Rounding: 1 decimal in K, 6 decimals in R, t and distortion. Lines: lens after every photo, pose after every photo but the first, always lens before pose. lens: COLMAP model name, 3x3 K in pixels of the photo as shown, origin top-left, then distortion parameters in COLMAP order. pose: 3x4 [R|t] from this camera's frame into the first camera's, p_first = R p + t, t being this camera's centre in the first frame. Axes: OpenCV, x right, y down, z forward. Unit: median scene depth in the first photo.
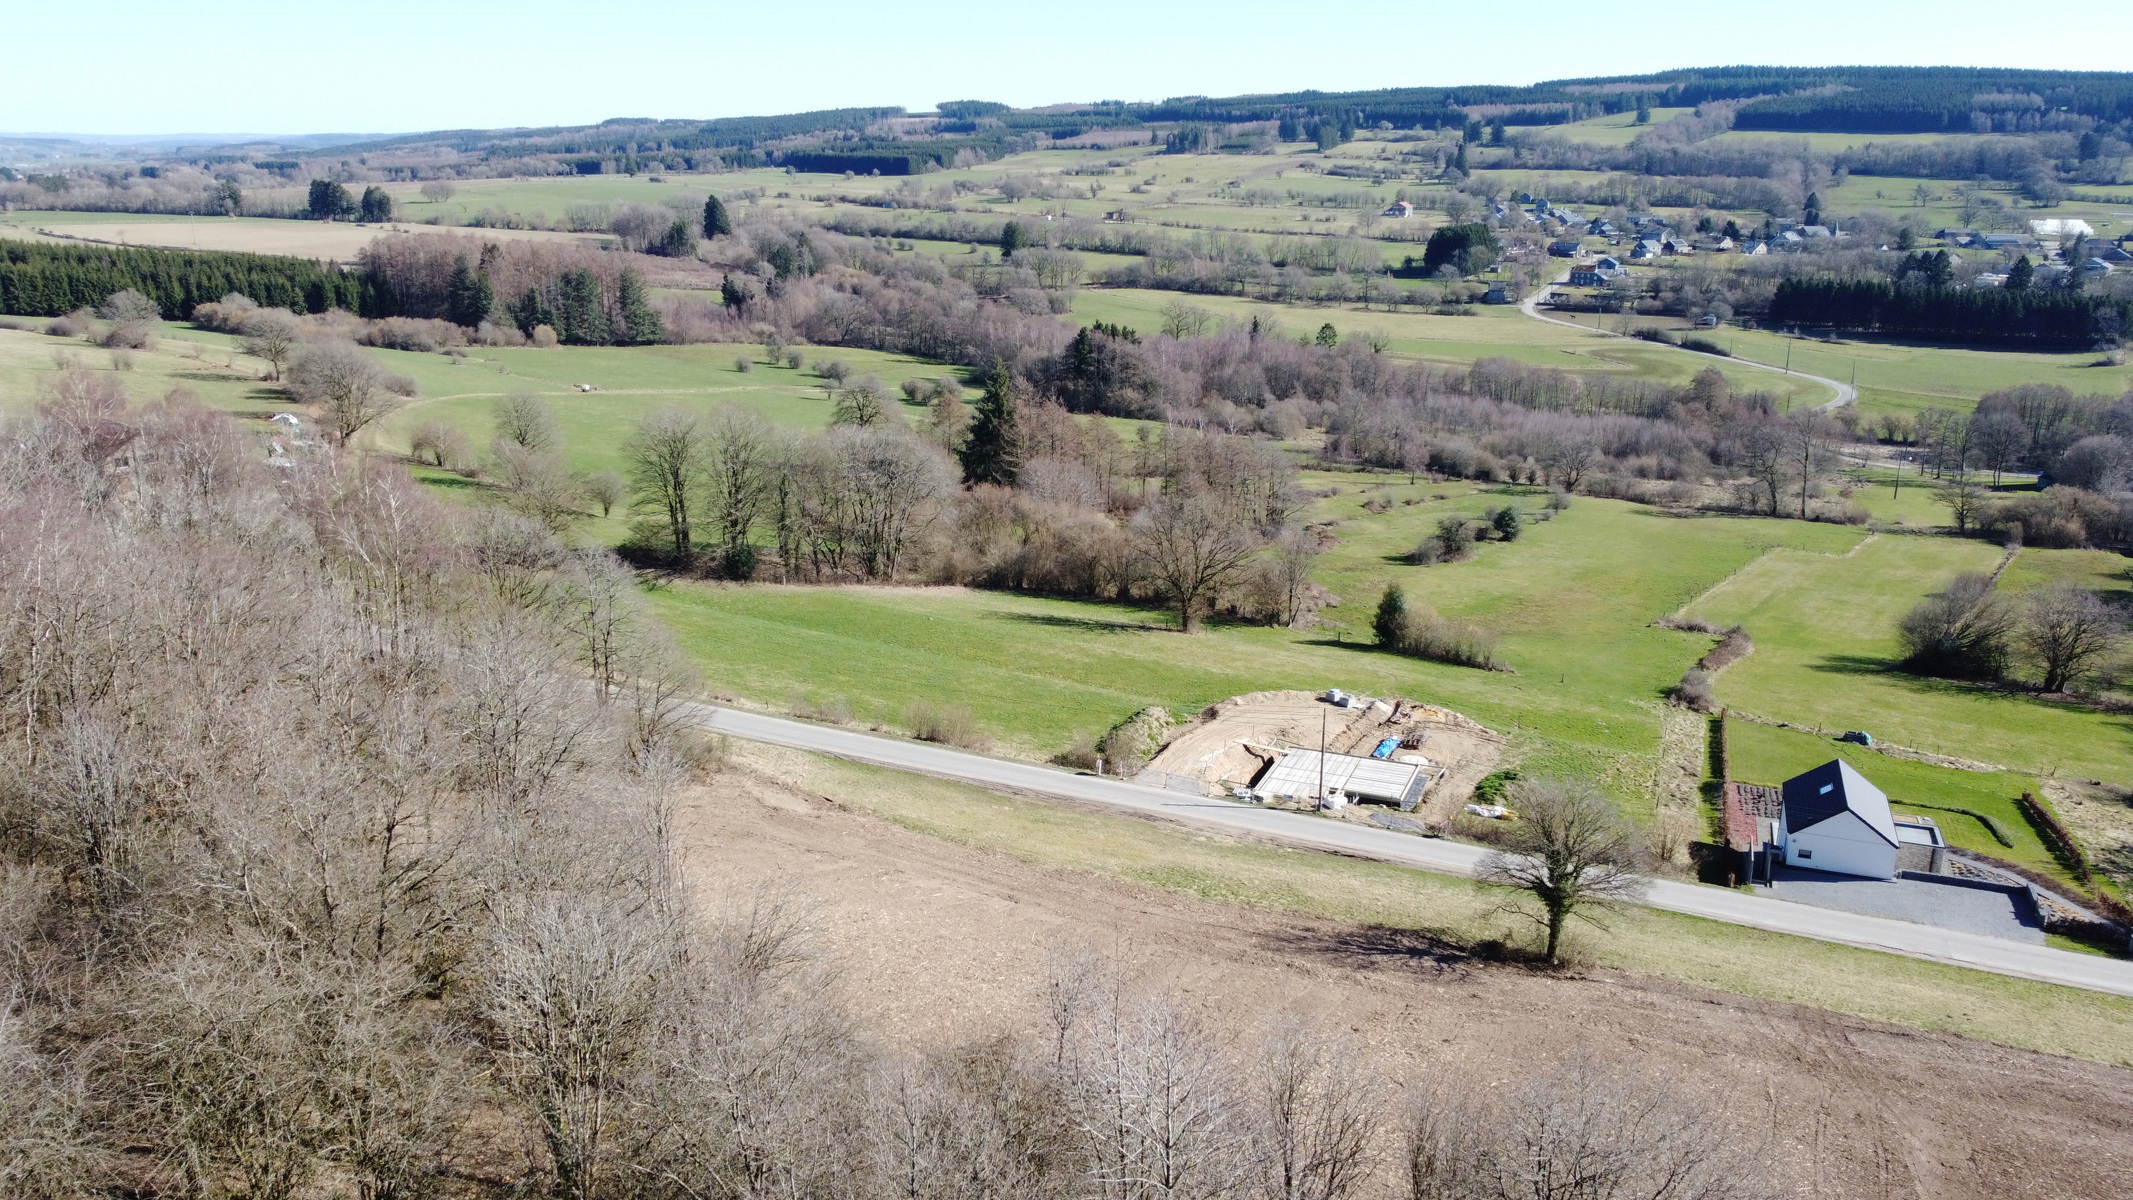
lens RADIAL K [[1608.4, 0, 1067.0], [0, 1608.4, 611.4], [0, 0, 1]] dist [-0.000737, -0.004280]
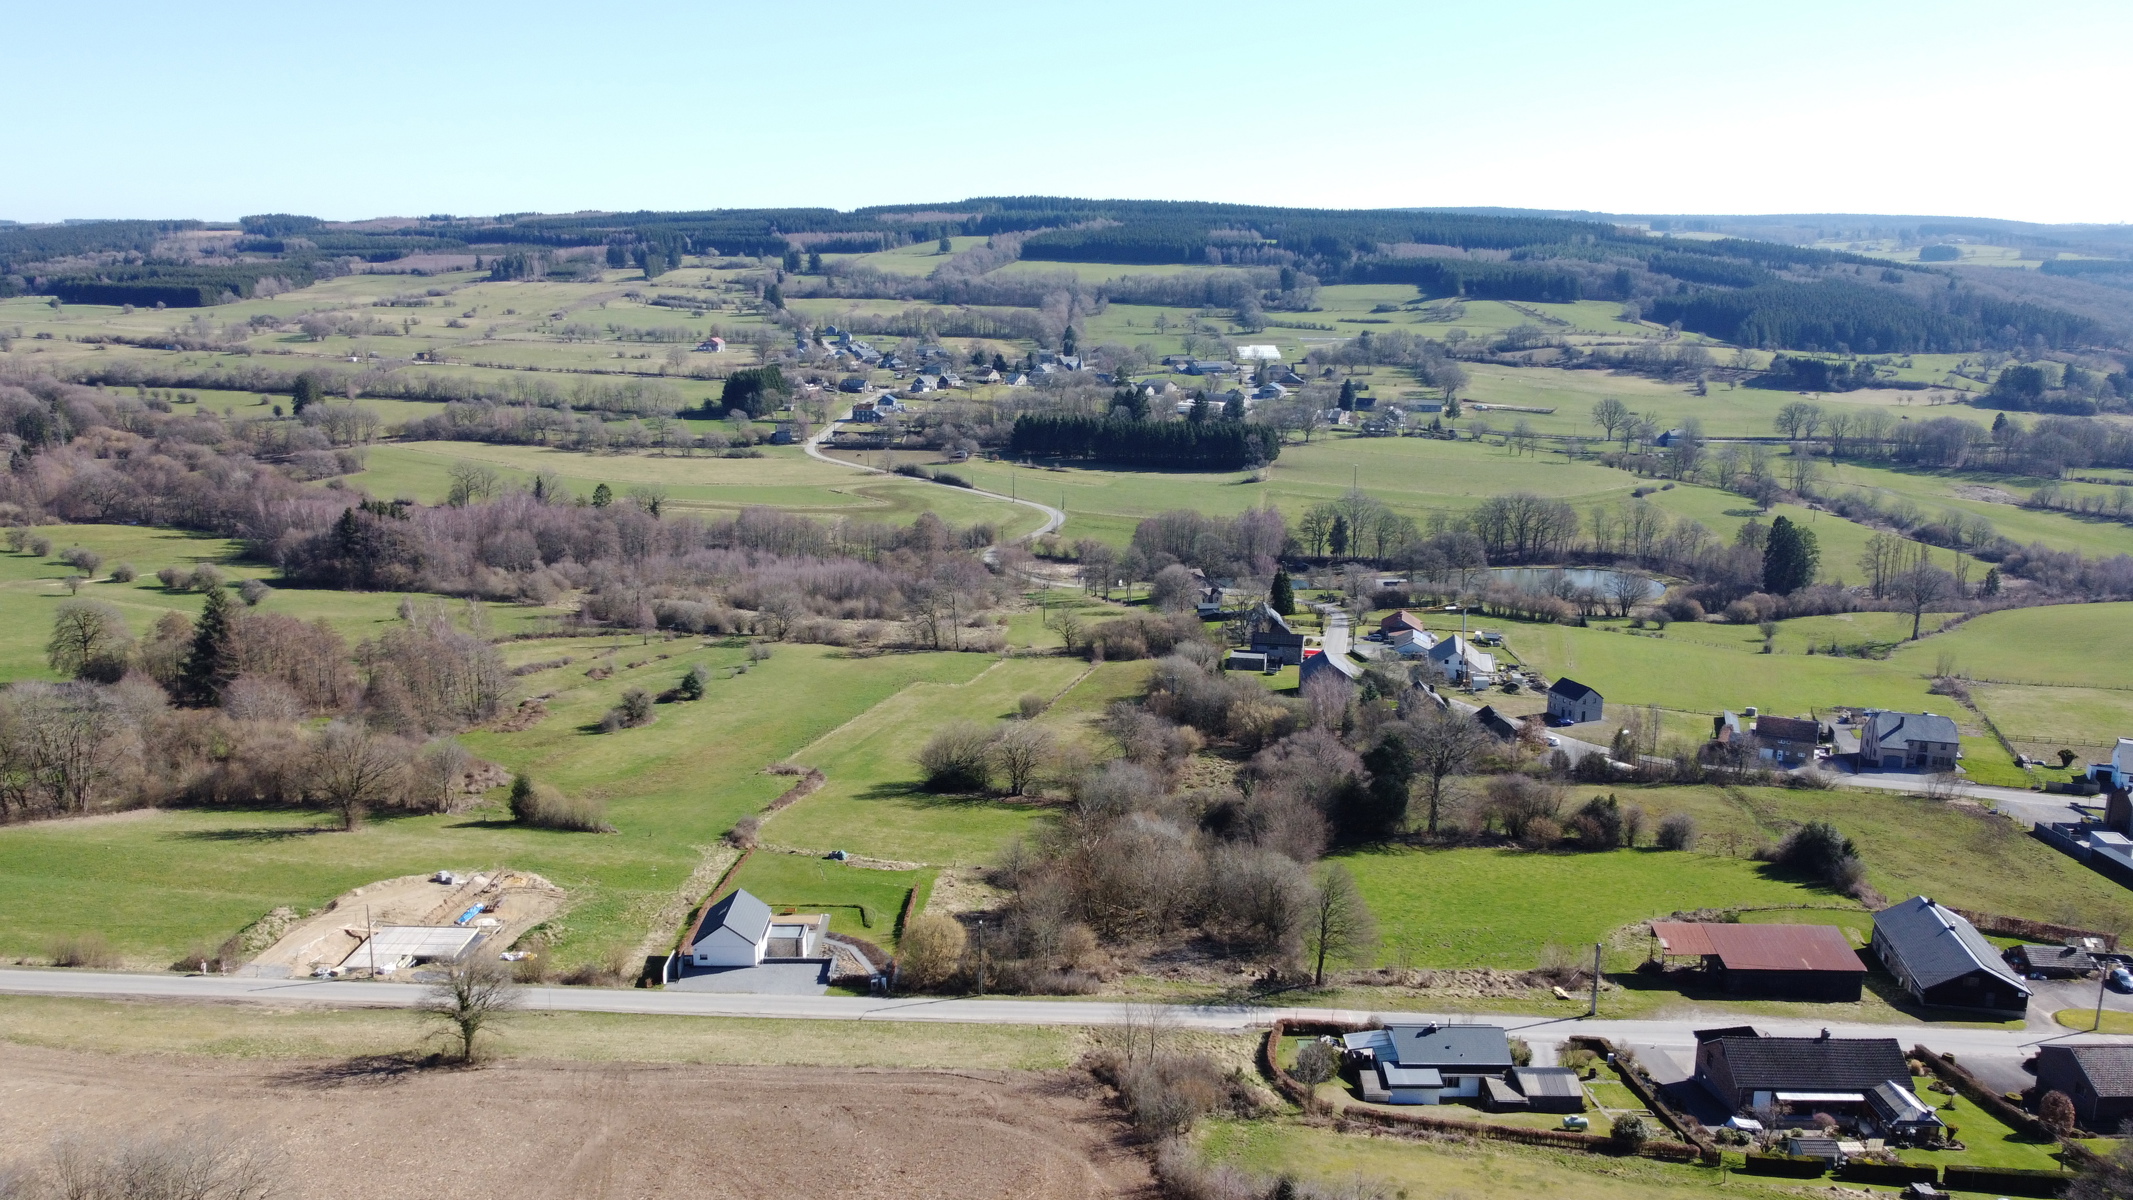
lens RADIAL K [[1608.4, 0, 1068.0], [0, 1608.4, 613.3], [0, 0, 1]] dist [-0.000737, -0.004280]
pose [[0.928861, -0.077987, 0.362126, 0.038899], [0.098774, 0.994337, -0.039217, -0.012748], [-0.357017, 0.072196, 0.931304, -0.091039]]
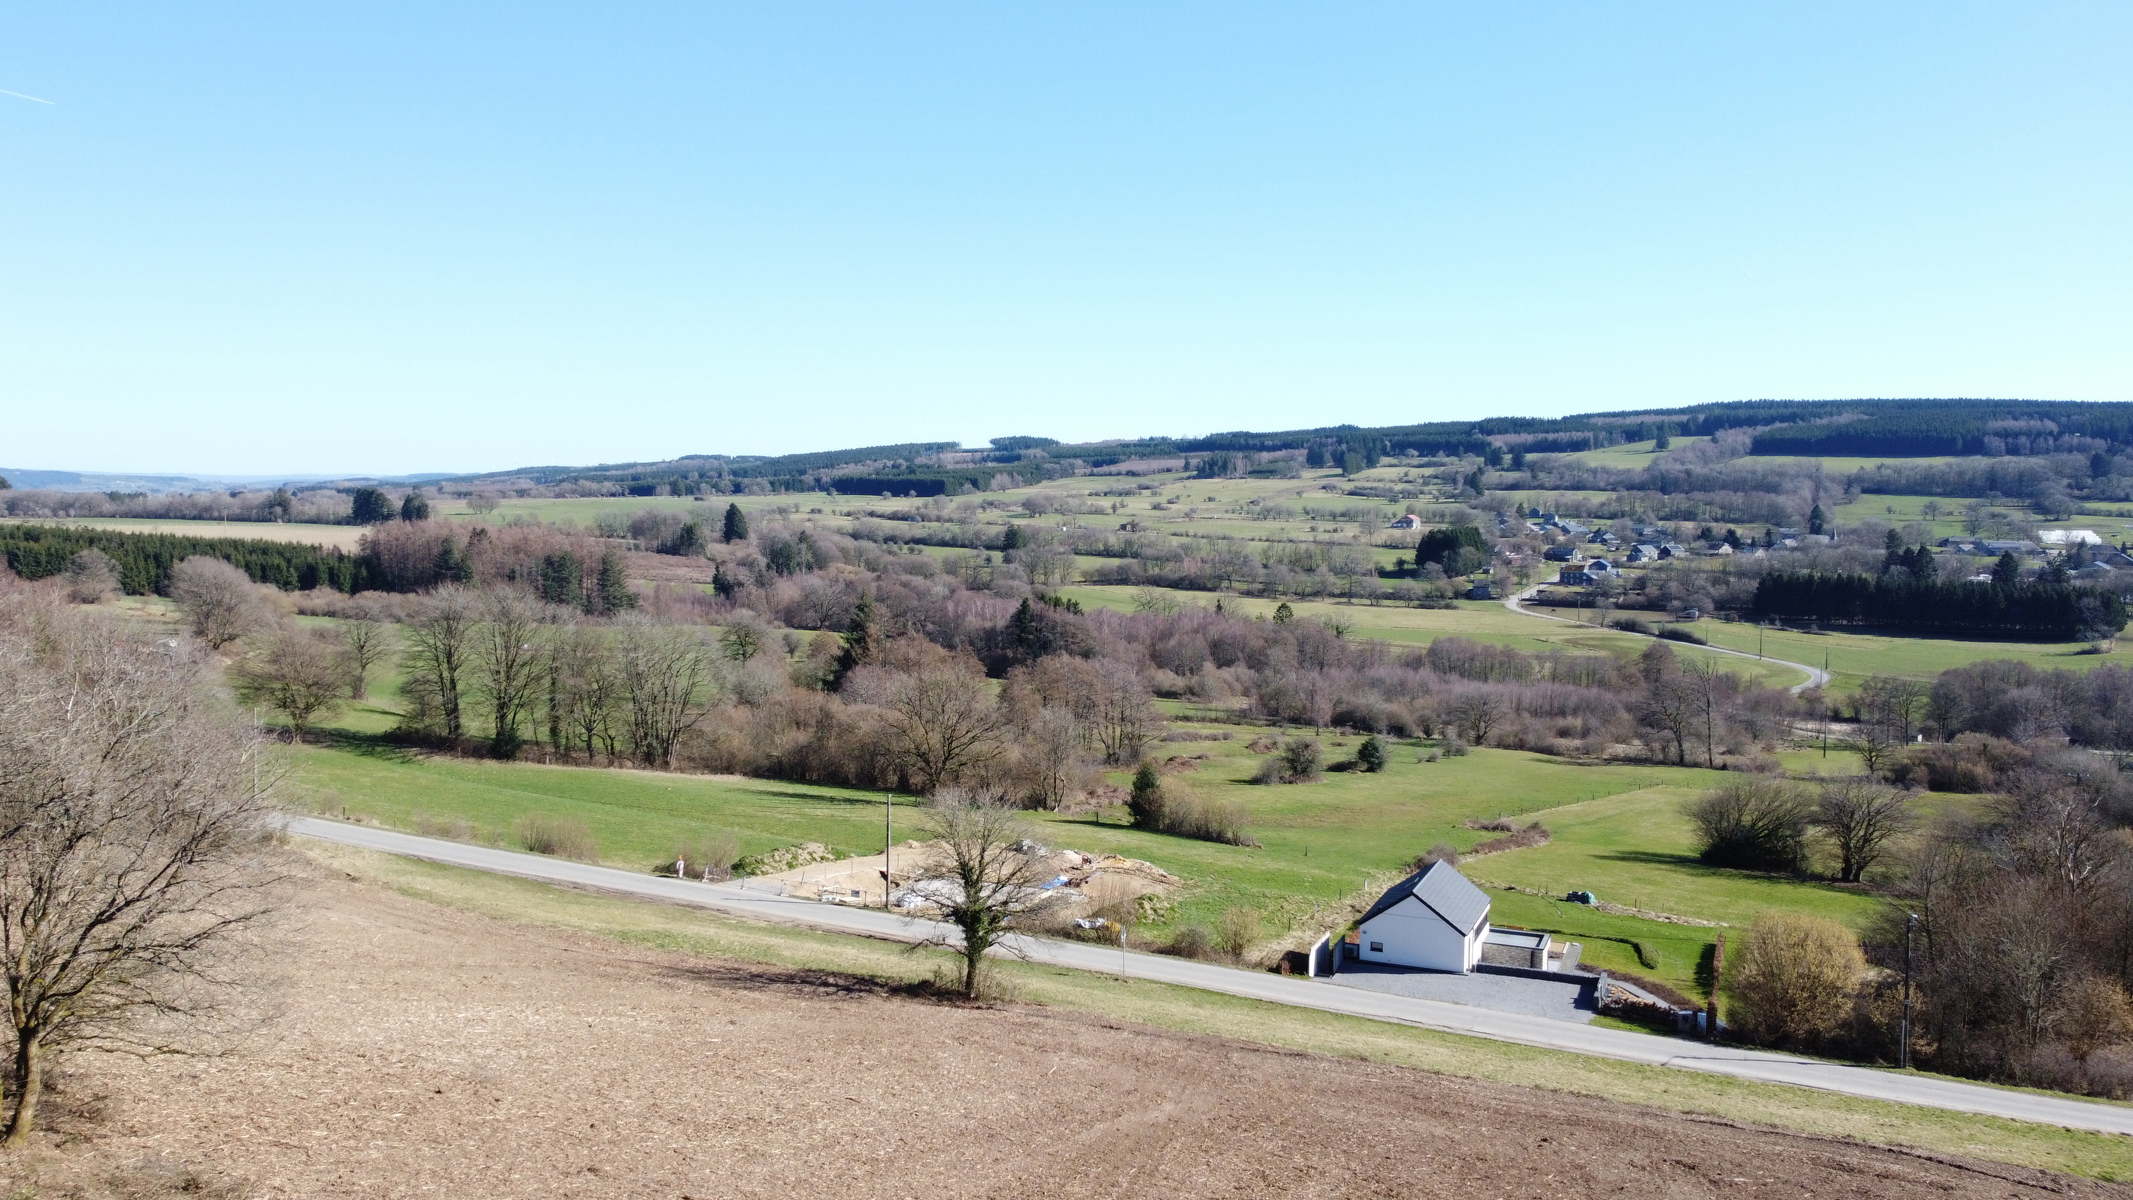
lens RADIAL K [[1608.4, 0, 1065.5], [0, 1608.4, 616.9], [0, 0, 1]] dist [-0.000737, -0.004280]
pose [[0.999107, 0.004492, -0.042024, 0.049290], [-0.012818, 0.979705, -0.200035, 0.023628], [0.040273, 0.200395, 0.978887, 0.007082]]
